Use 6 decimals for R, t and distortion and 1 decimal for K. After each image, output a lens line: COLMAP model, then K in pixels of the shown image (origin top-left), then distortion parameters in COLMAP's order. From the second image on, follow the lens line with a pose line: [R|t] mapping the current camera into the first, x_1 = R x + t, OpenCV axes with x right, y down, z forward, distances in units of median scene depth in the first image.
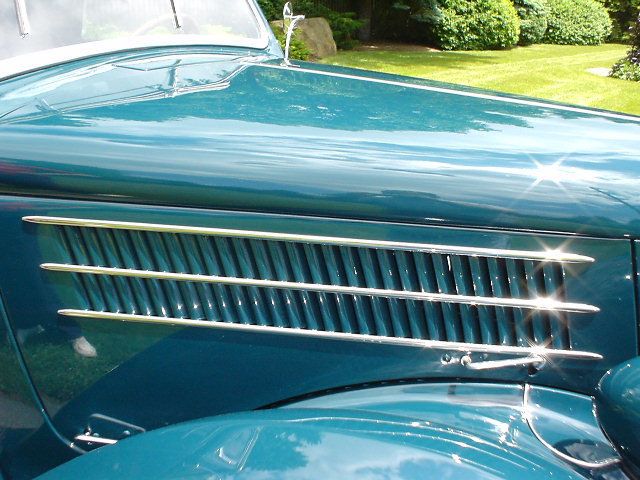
lens RADIAL K [[628.9, 0, 320.0], [0, 628.9, 240.0], [0, 0, 1]] dist [-0.126600, 0.094876]
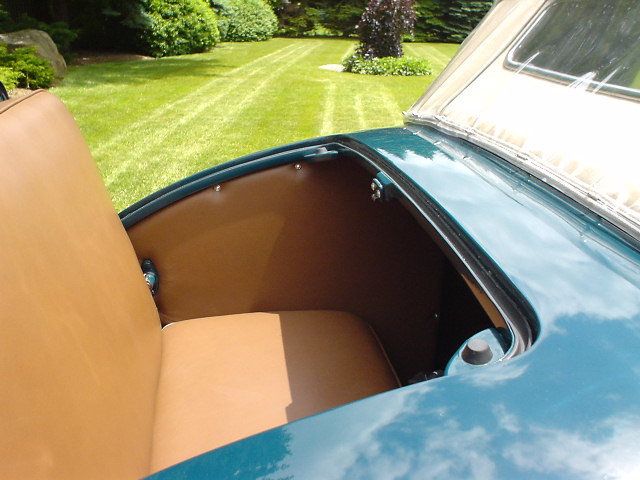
lens RADIAL K [[628.9, 0, 320.0], [0, 628.9, 240.0], [0, 0, 1]] dist [-0.126600, 0.094876]
pose [[0.833698, -0.197400, 0.515734, -0.133661], [0.195190, 0.978978, 0.059179, -0.038599], [-0.516574, 0.051329, 0.854703, 0.075714]]
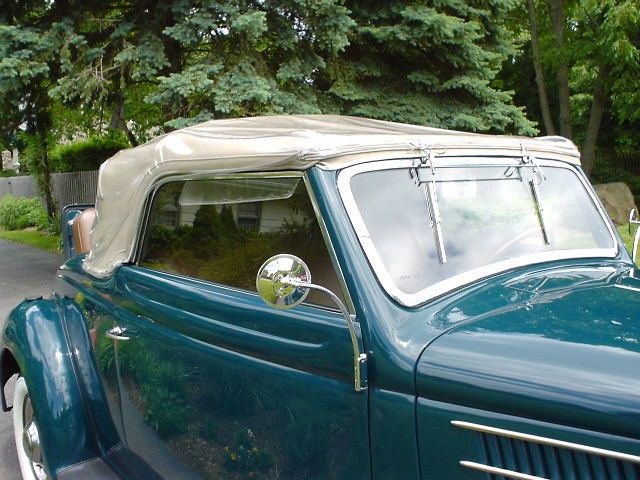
lens RADIAL K [[628.9, 0, 320.0], [0, 628.9, 240.0], [0, 0, 1]] dist [-0.126600, 0.094876]
pose [[0.903184, 0.009266, -0.429154, -0.009204], [-0.114043, 0.969017, -0.219089, -0.004155], [0.413827, 0.246819, 0.876258, -0.013977]]
